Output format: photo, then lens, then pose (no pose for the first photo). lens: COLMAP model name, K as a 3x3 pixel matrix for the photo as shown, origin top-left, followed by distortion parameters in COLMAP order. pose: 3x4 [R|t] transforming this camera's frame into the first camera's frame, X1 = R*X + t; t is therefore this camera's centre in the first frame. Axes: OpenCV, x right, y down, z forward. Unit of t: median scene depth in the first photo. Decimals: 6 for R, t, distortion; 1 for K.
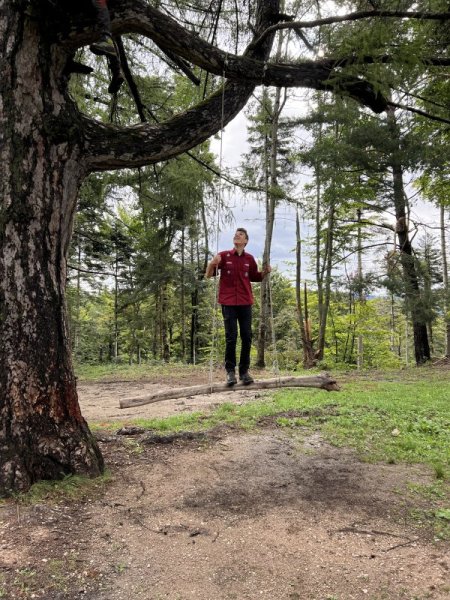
lens RADIAL K [[452.7, 0, 222.7], [0, 452.7, 304.8], [0, 0, 1]] dist [0.022174, -0.008073]
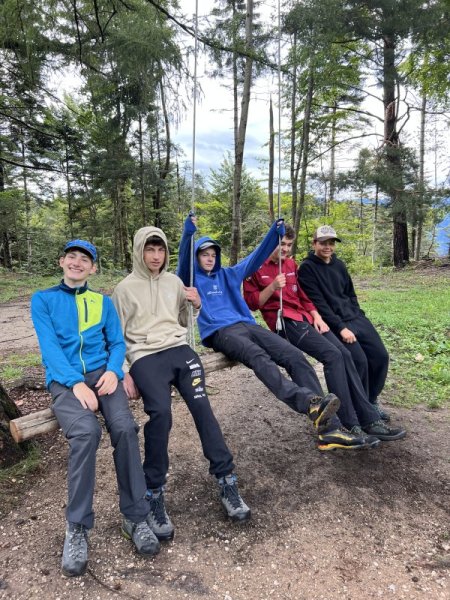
lens RADIAL K [[452.7, 0, 222.7], [0, 452.7, 304.8], [0, 0, 1]] dist [0.022174, -0.008073]
pose [[0.996748, -0.022419, 0.077395, -0.005362], [0.006214, 0.979041, 0.203567, 0.006160], [-0.080337, -0.202424, 0.975997, 0.066680]]
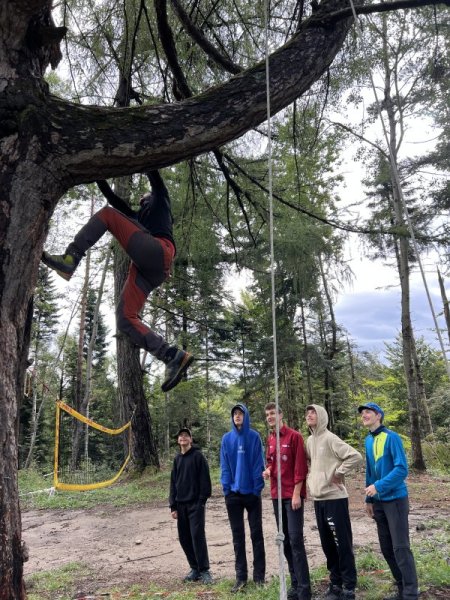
lens RADIAL K [[451.4, 0, 225.3], [0, 451.4, 298.1], [0, 0, 1]] dist [0.014481, -0.001162]
pose [[0.954358, -0.117791, -0.274456, 0.011128], [0.060473, 0.976119, -0.208649, -0.000320], [0.292479, 0.182528, 0.938690, 0.100717]]
